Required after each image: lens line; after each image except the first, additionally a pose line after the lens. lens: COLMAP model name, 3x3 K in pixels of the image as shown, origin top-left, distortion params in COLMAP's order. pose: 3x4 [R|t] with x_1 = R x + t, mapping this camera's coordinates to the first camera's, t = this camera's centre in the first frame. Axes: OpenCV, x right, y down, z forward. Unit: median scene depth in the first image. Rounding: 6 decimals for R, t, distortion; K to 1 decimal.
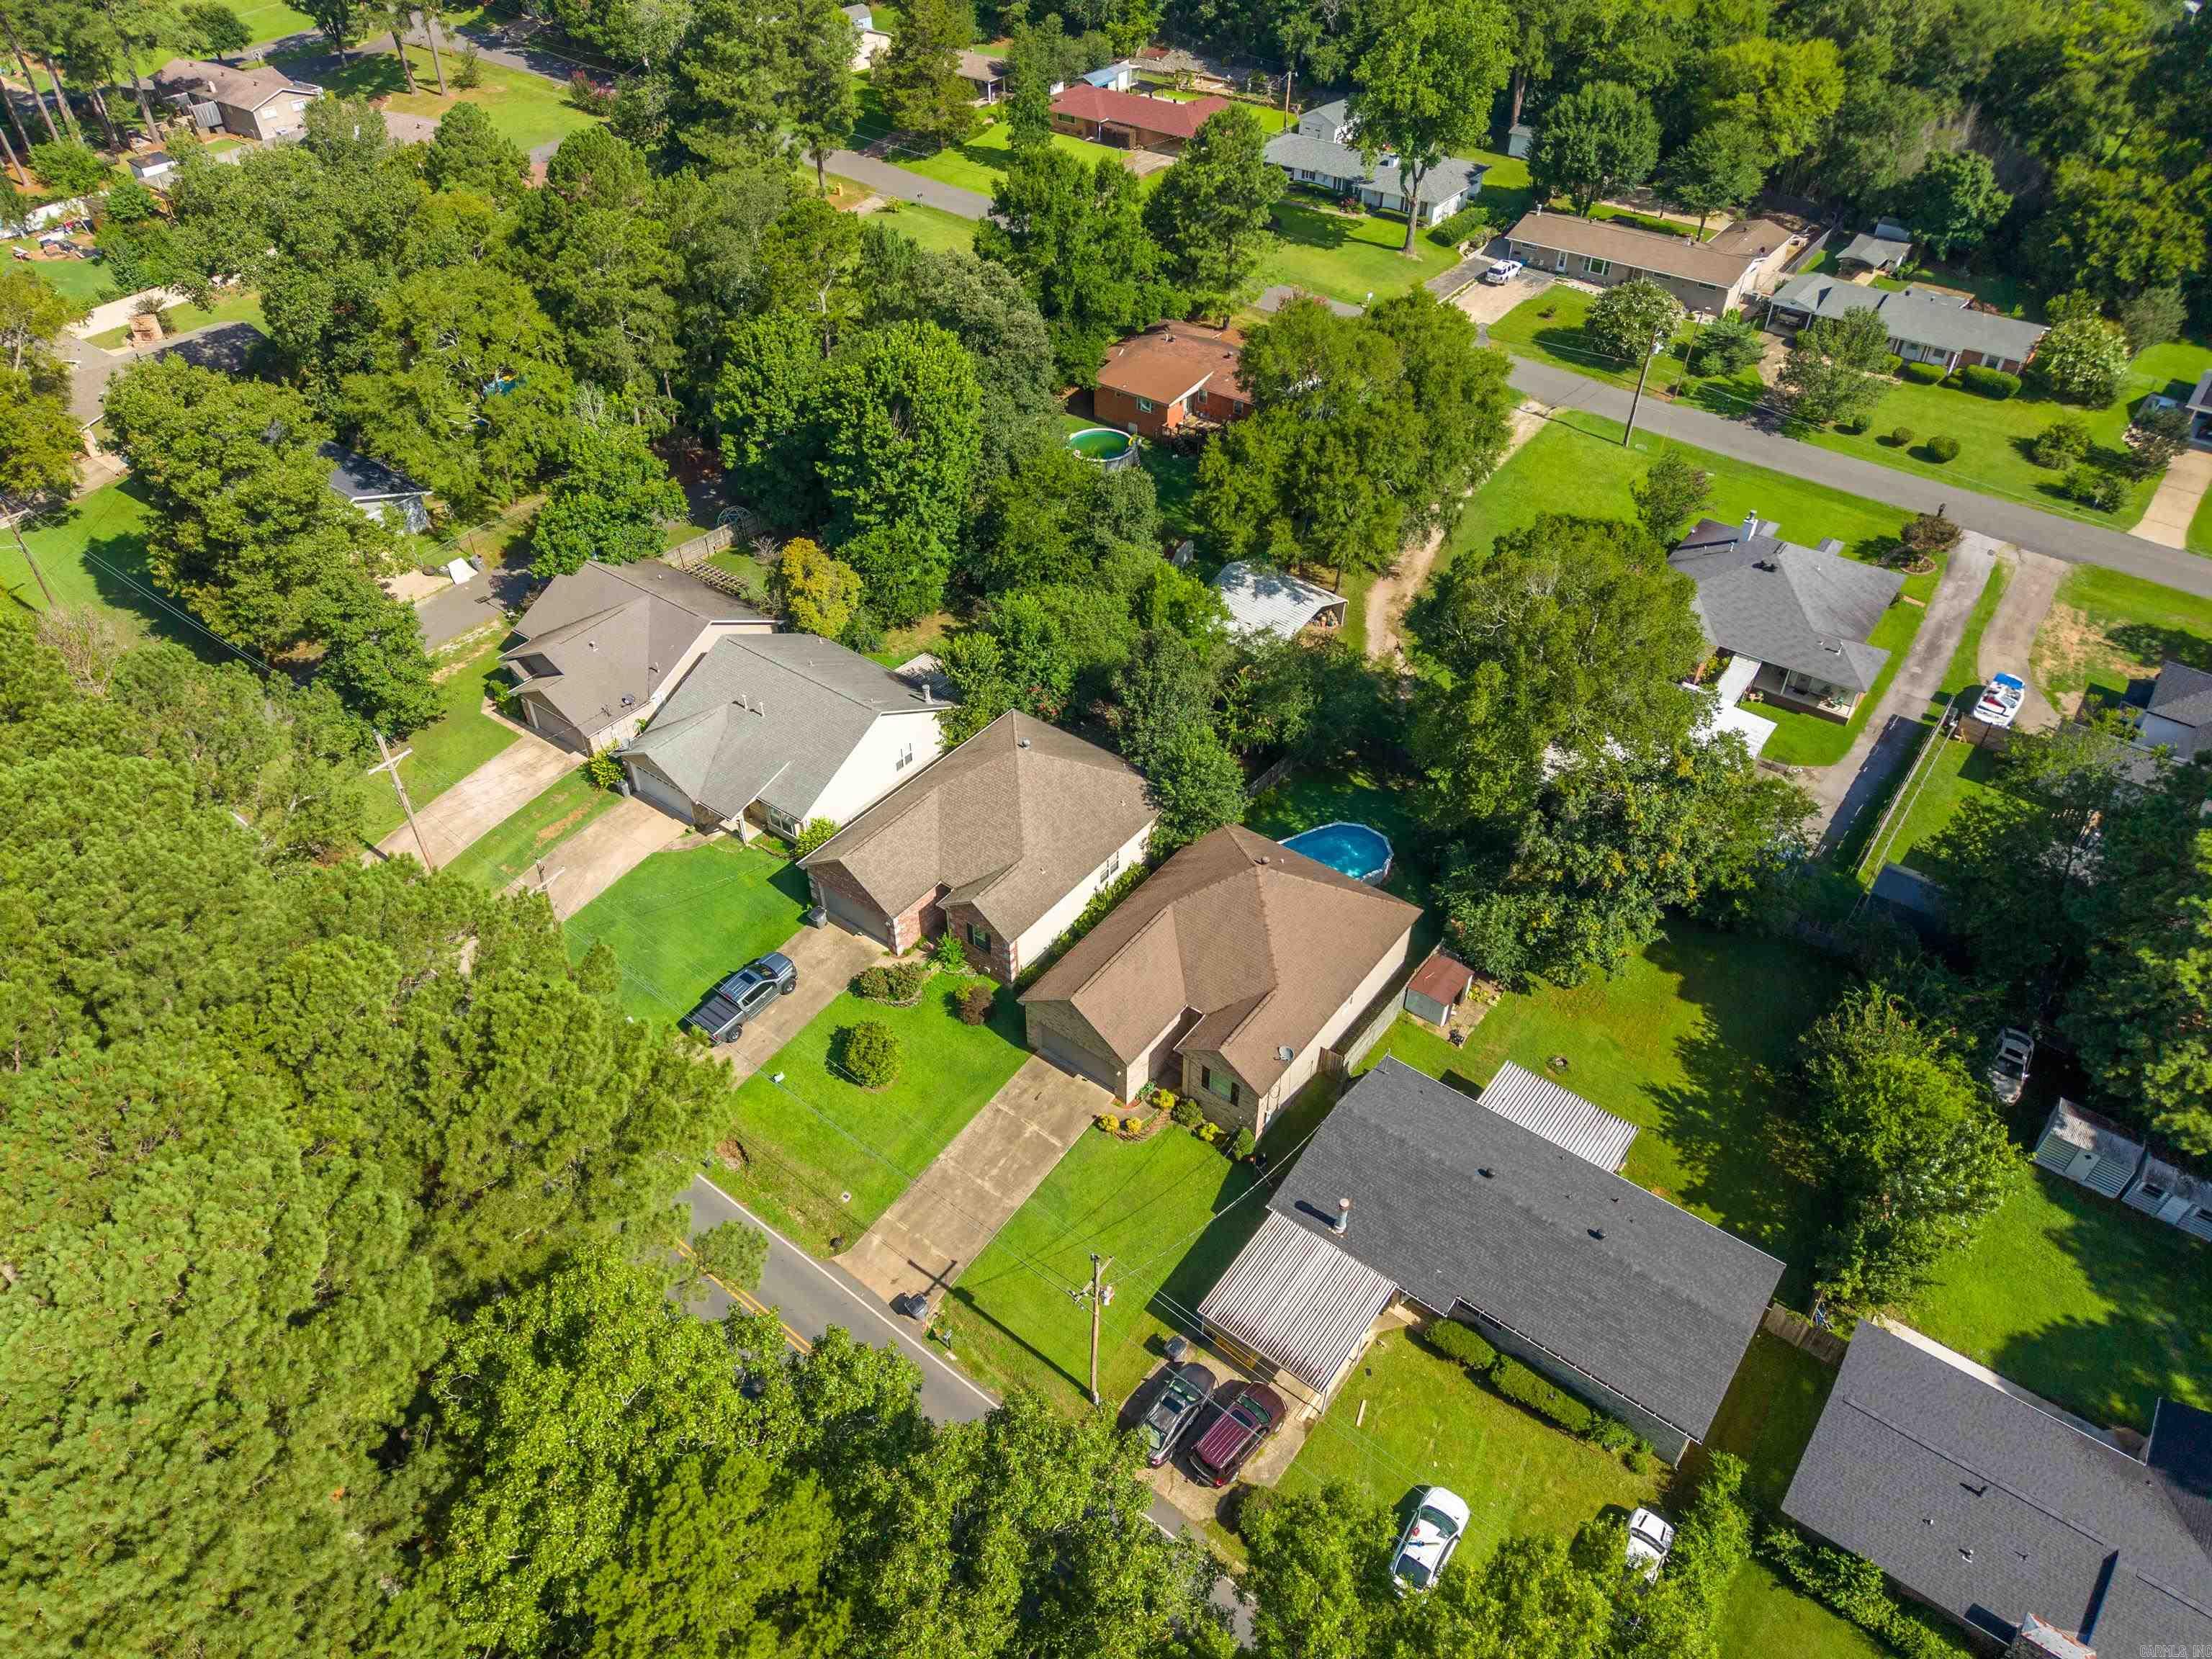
lens RADIAL K [[1458.8, 0, 1098.6], [0, 1458.8, 835.3], [0, 0, 1]] dist [0.070383, -0.067363]
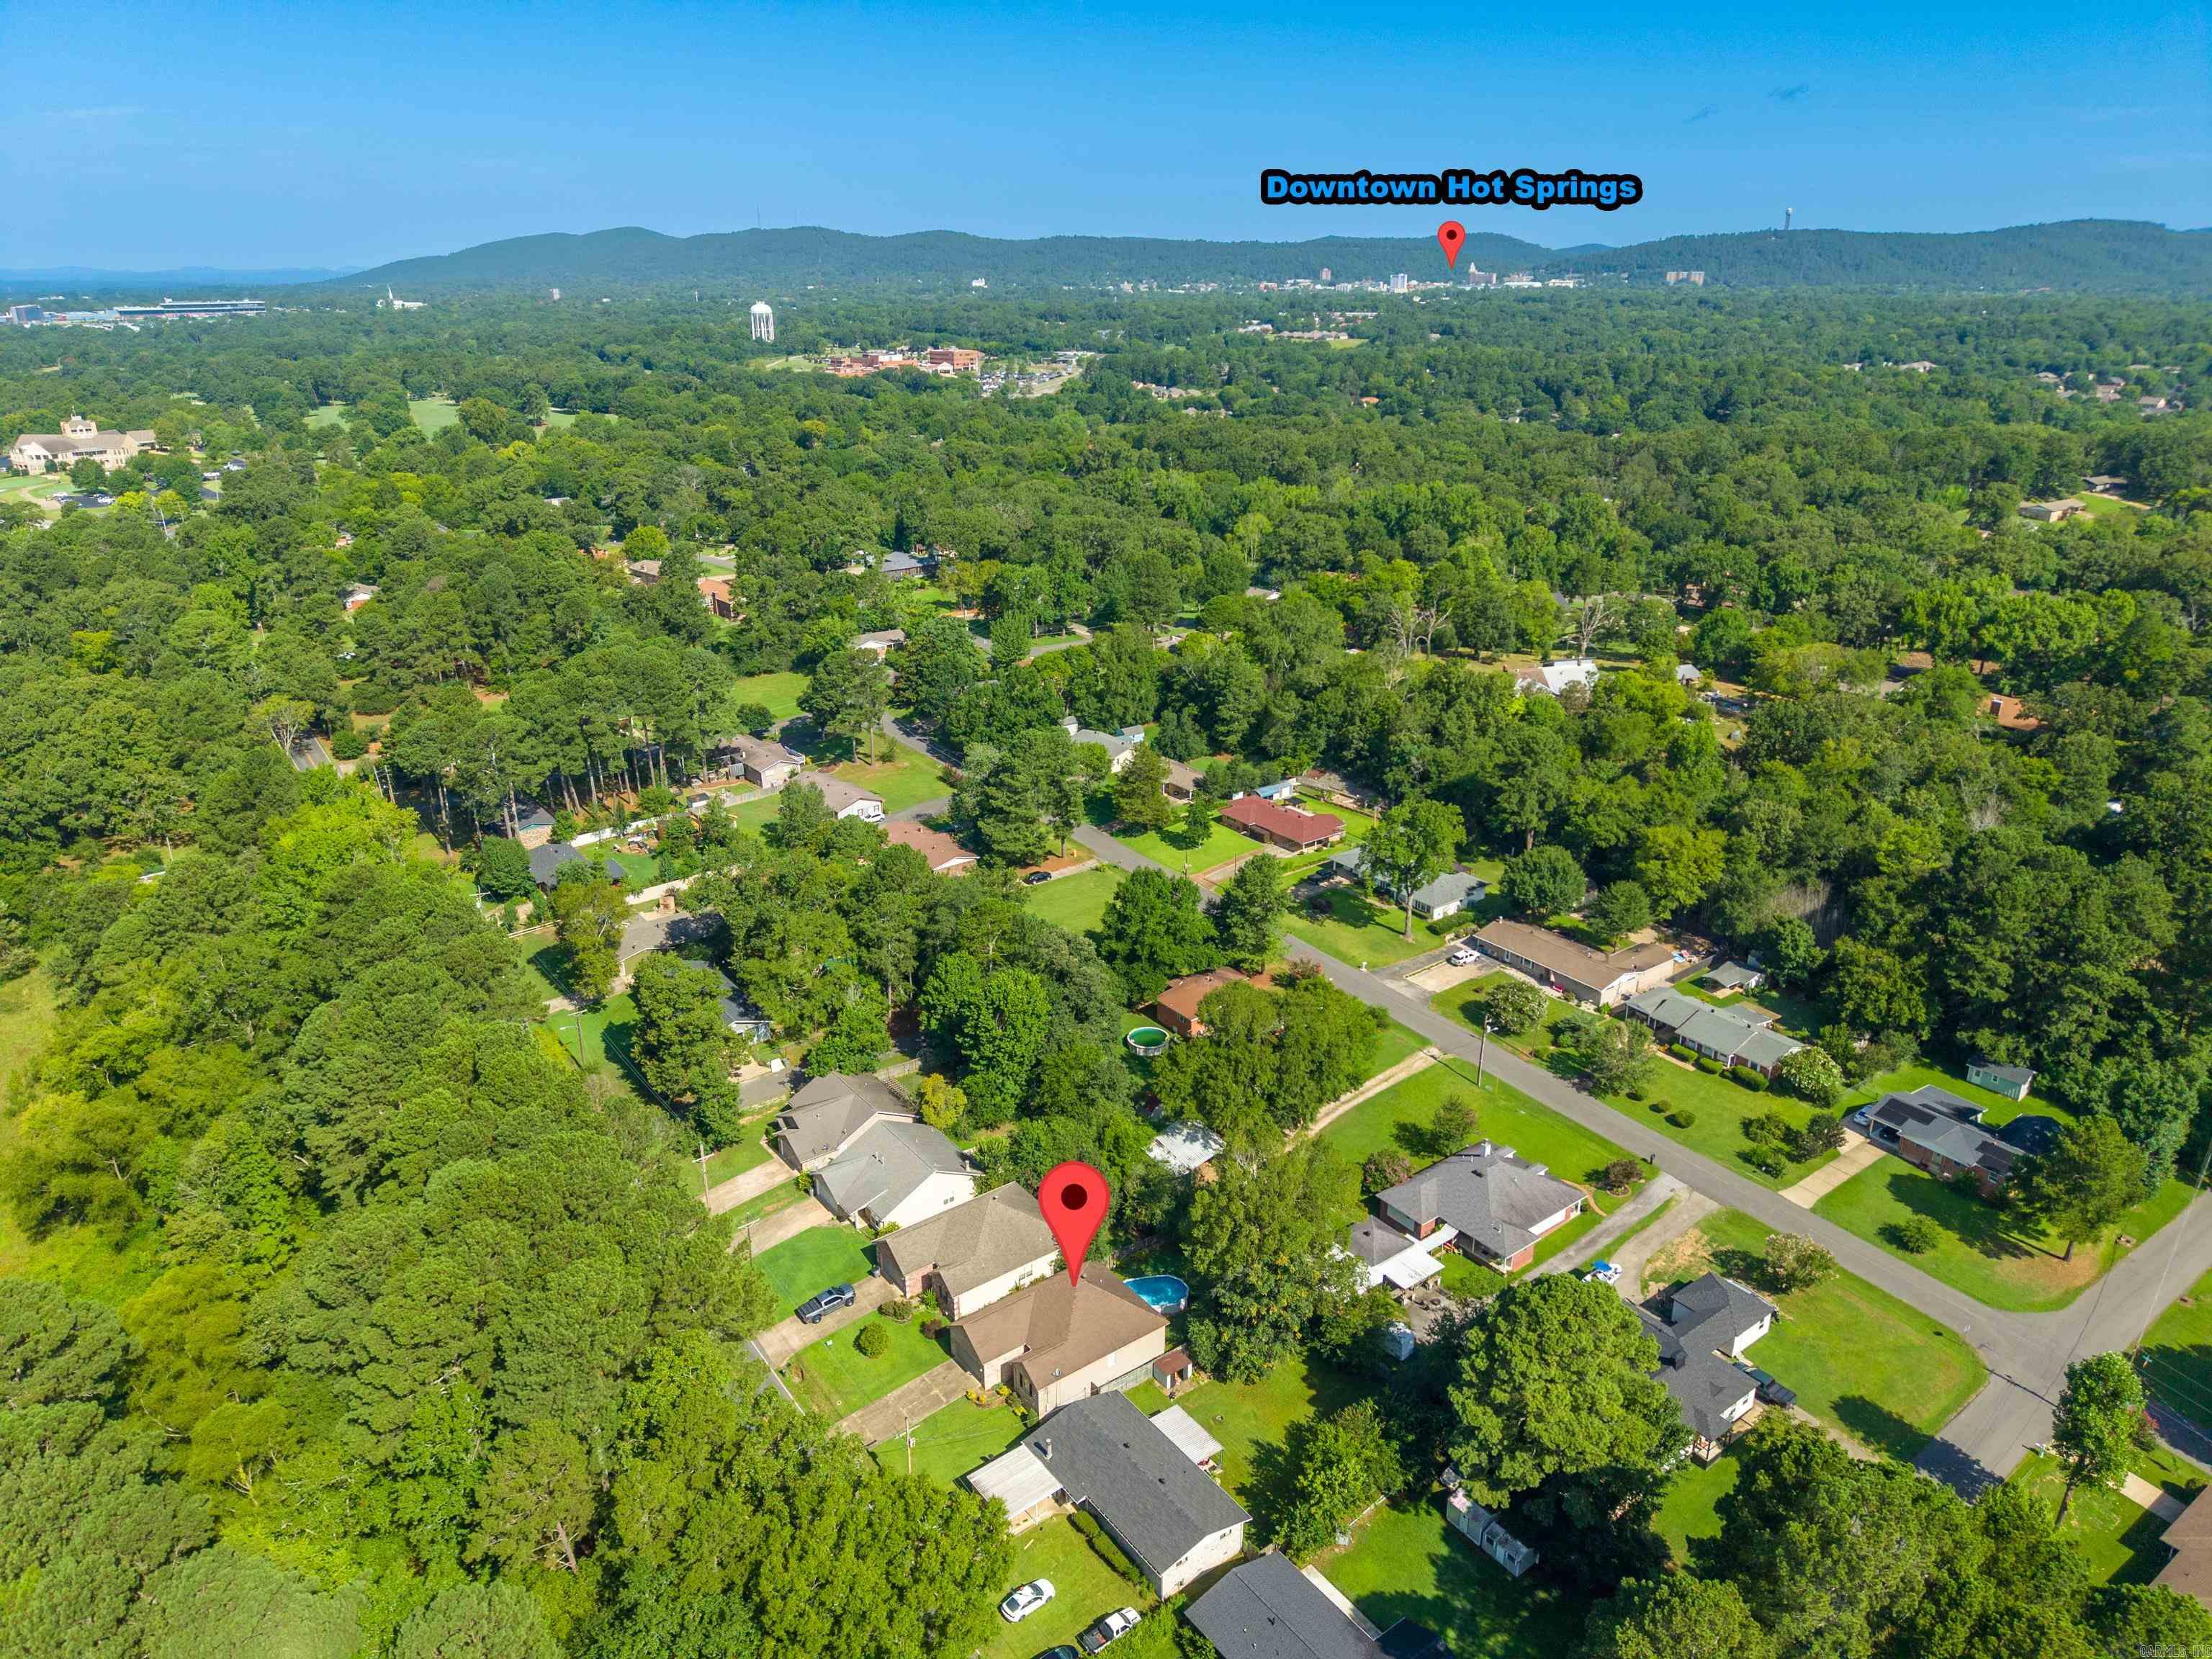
lens RADIAL K [[1482.9, 0, 1106.0], [0, 1482.9, 829.5], [0, 0, 1]] dist [0.069797, -0.089955]
pose [[0.959392, 0.095623, -0.265374, 0.471170], [-0.179360, 0.932907, -0.312273, 0.059617], [0.217709, 0.347189, 0.912174, -0.784009]]
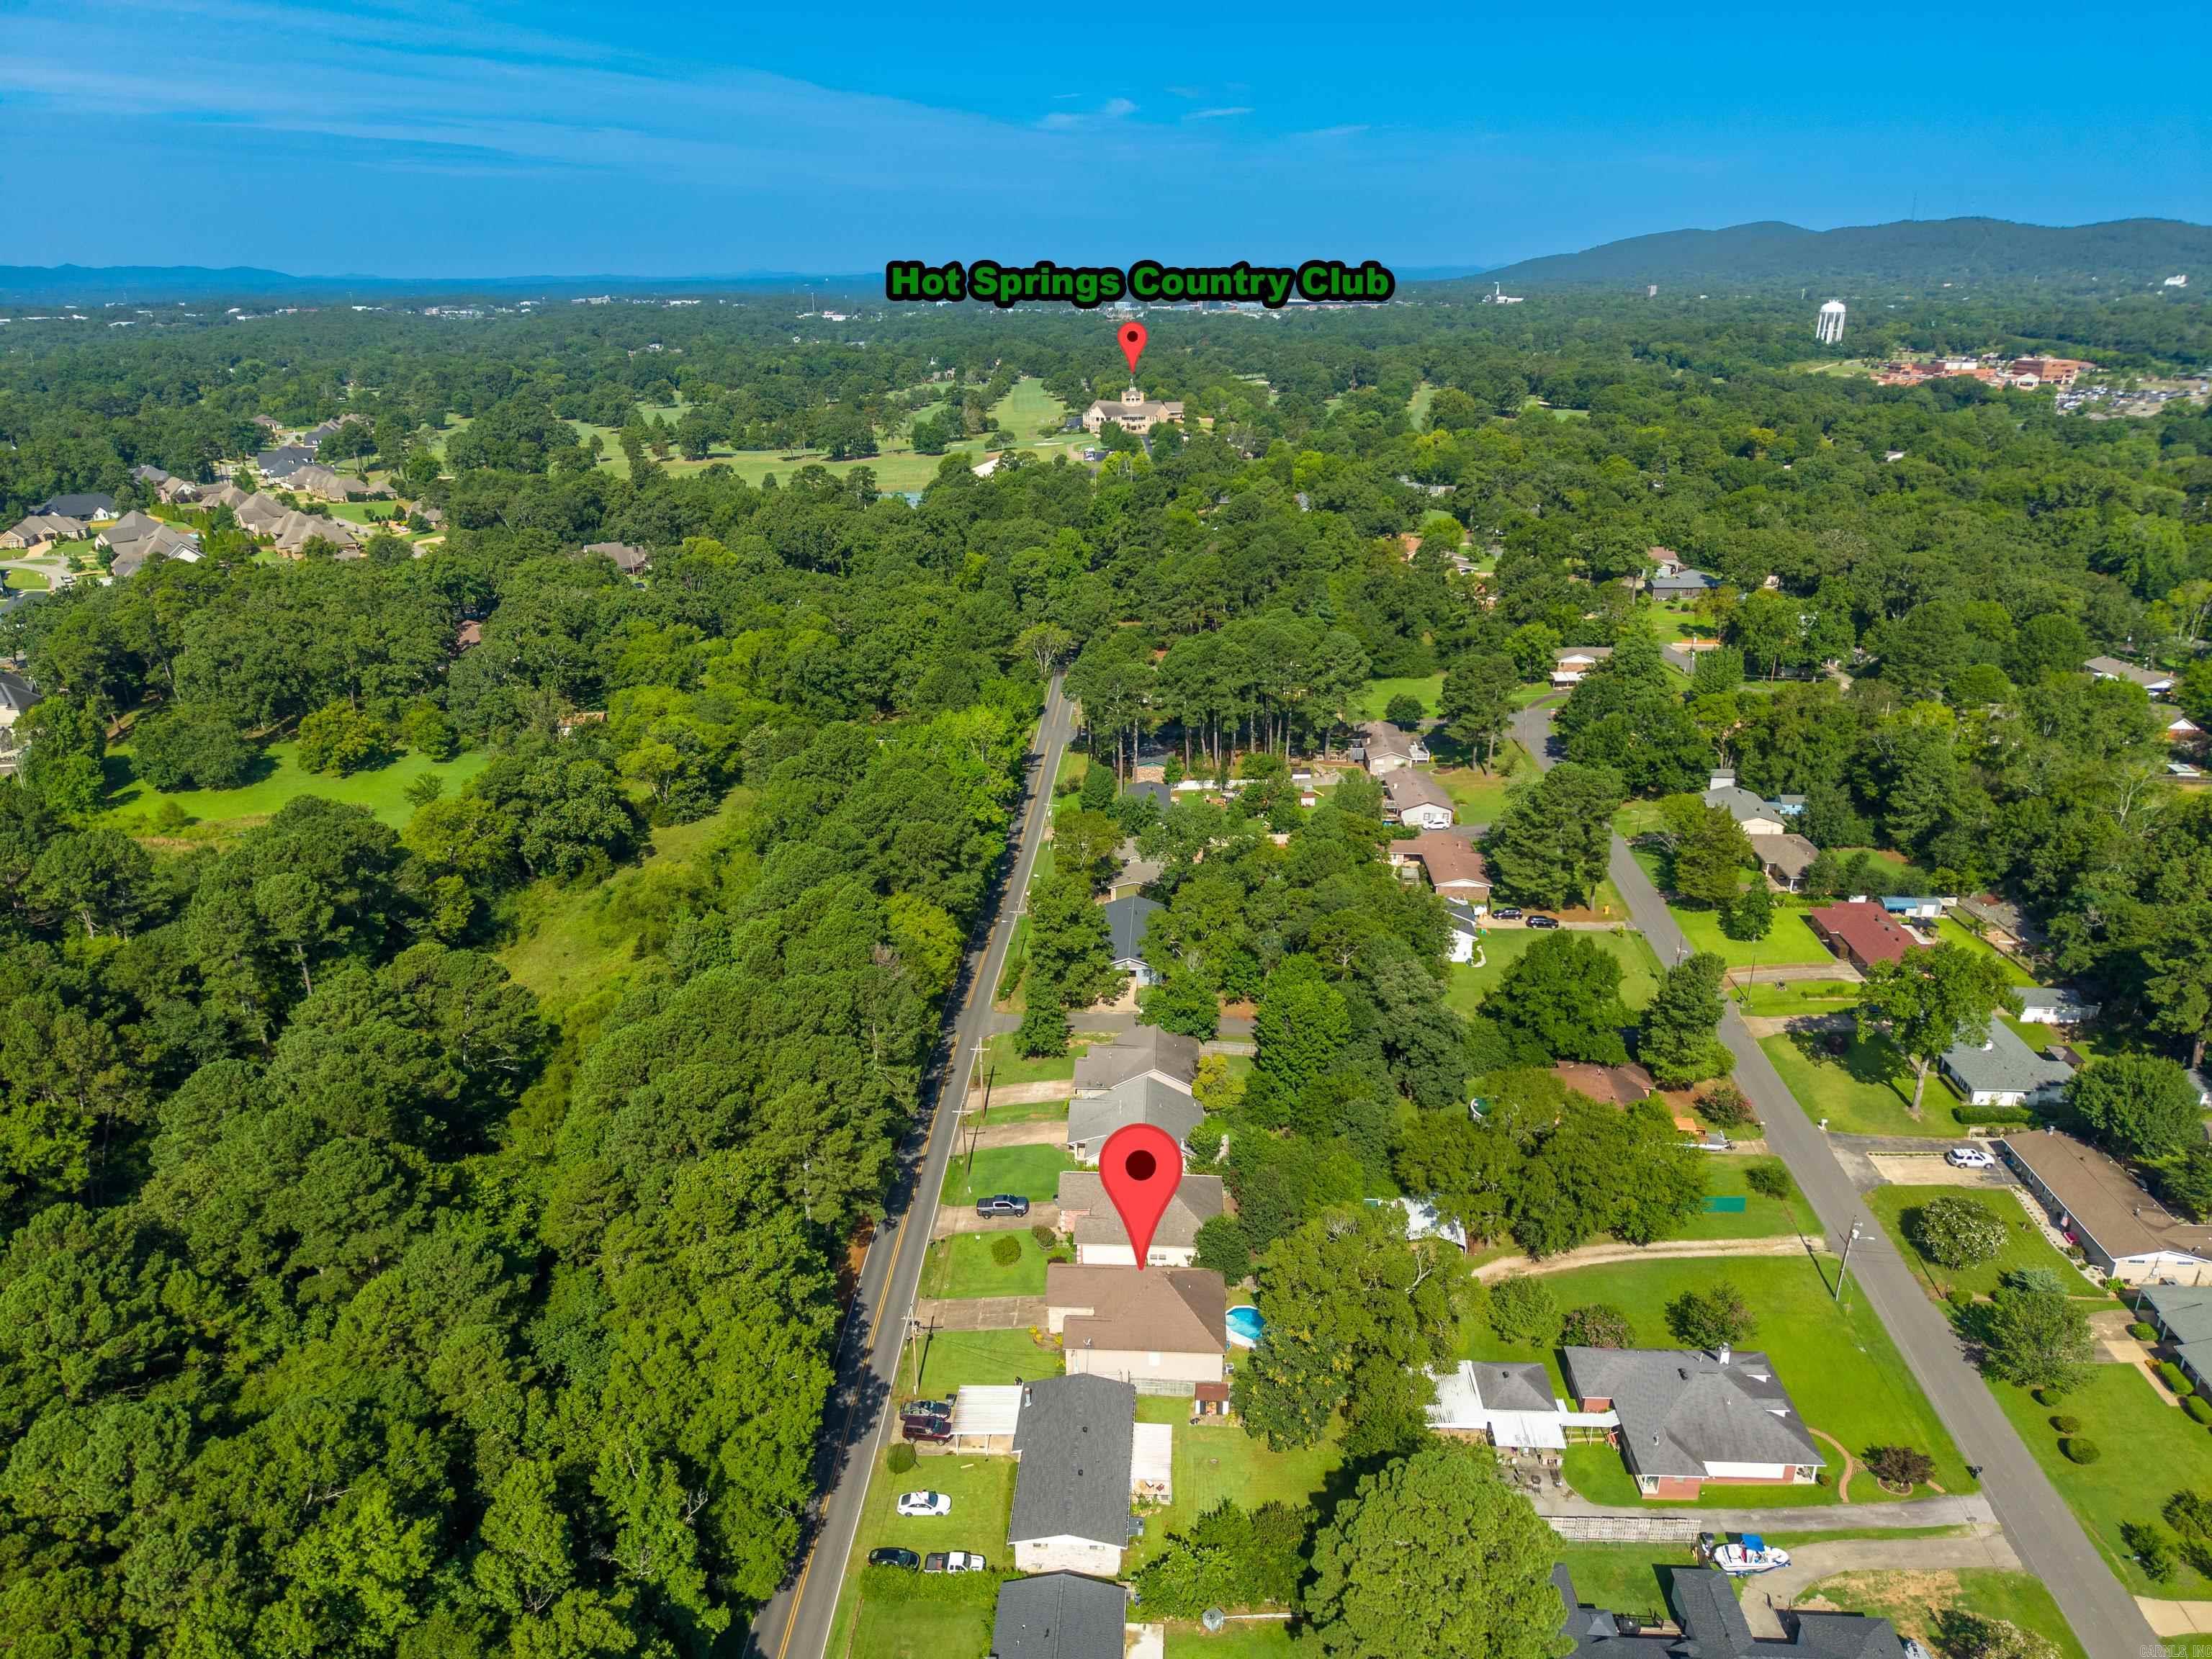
lens RADIAL K [[1559.2, 0, 1130.7], [0, 1559.2, 713.2], [0, 0, 1]] dist [0.078083, -0.048804]
pose [[0.568966, 0.228515, -0.789974, 1.220511], [-0.529397, 0.836875, -0.139208, -0.223371], [0.629298, 0.497414, 0.597129, -0.527417]]
